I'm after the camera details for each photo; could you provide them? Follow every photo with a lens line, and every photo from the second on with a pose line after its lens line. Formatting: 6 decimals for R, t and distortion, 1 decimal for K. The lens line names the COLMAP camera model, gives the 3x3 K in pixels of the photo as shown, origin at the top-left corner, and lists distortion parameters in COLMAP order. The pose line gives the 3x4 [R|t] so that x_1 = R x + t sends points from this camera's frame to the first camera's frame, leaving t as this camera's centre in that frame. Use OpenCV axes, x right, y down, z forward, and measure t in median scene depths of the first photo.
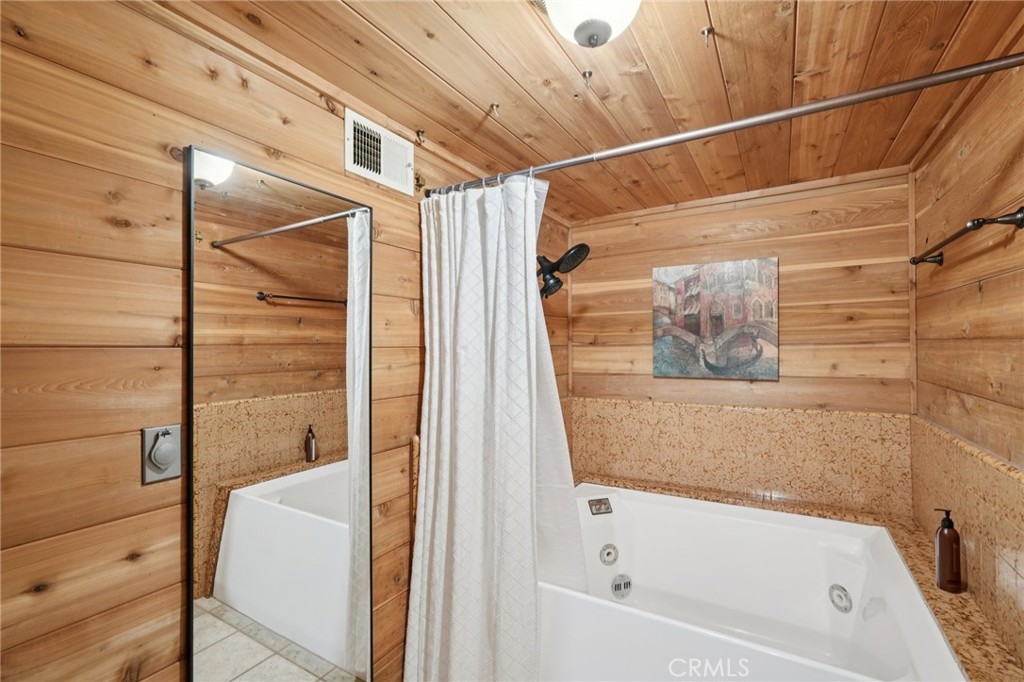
lens RADIAL K [[450.2, 0, 510.5], [0, 450.2, 343.1], [0, 0, 1]] dist [-0.008343, 0.004438]
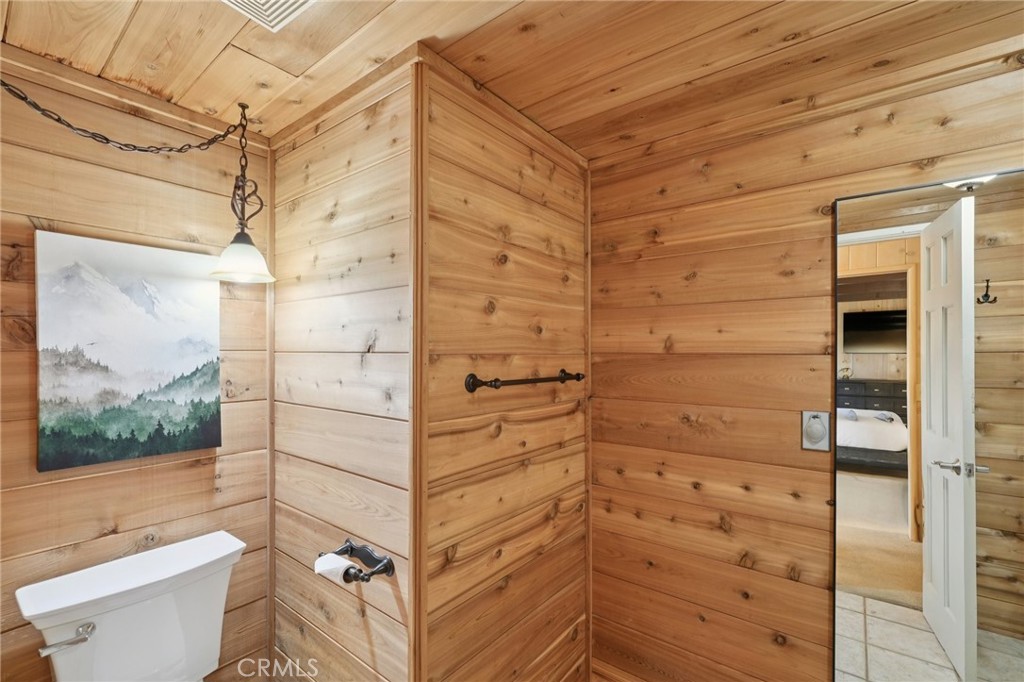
lens RADIAL K [[450.2, 0, 507.2], [0, 450.2, 354.1], [0, 0, 1]] dist [-0.008343, 0.004438]
pose [[-0.123159, -0.002927, -0.992383, 0.731560], [0.001407, 0.999994, -0.003124, 0.010730], [0.992386, -0.001781, -0.123154, 0.226507]]
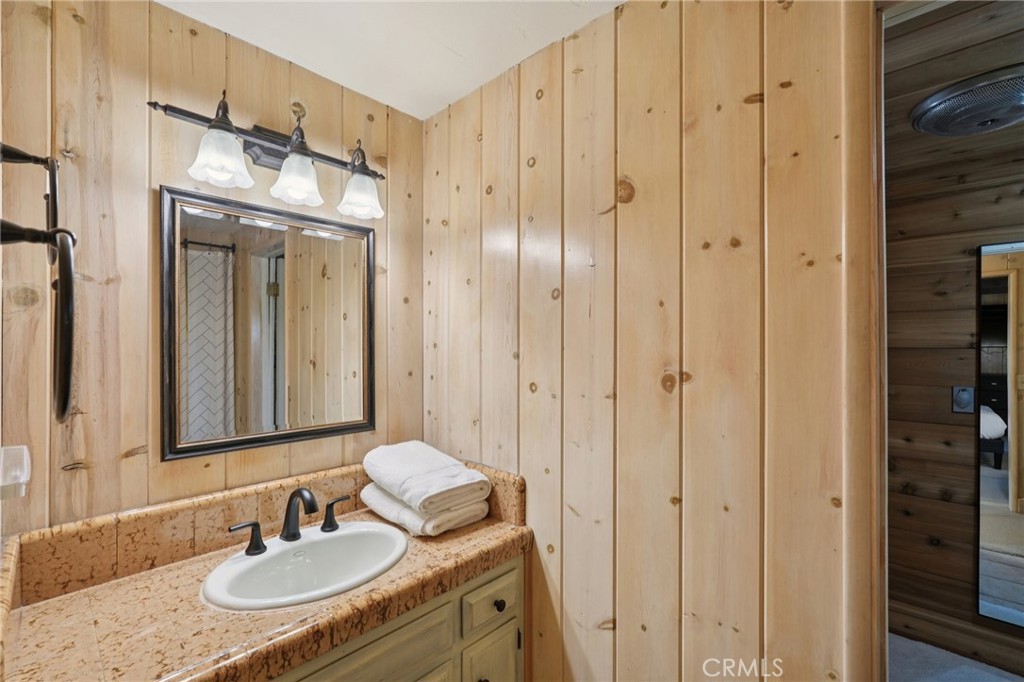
lens RADIAL K [[450.2, 0, 505.9], [0, 450.2, 349.2], [0, 0, 1]] dist [-0.008343, 0.004438]
pose [[-0.207977, -0.001903, -0.978132, 1.712392], [-0.001209, 0.999998, -0.001689, 0.017983], [0.978133, 0.000831, -0.207979, -0.645236]]
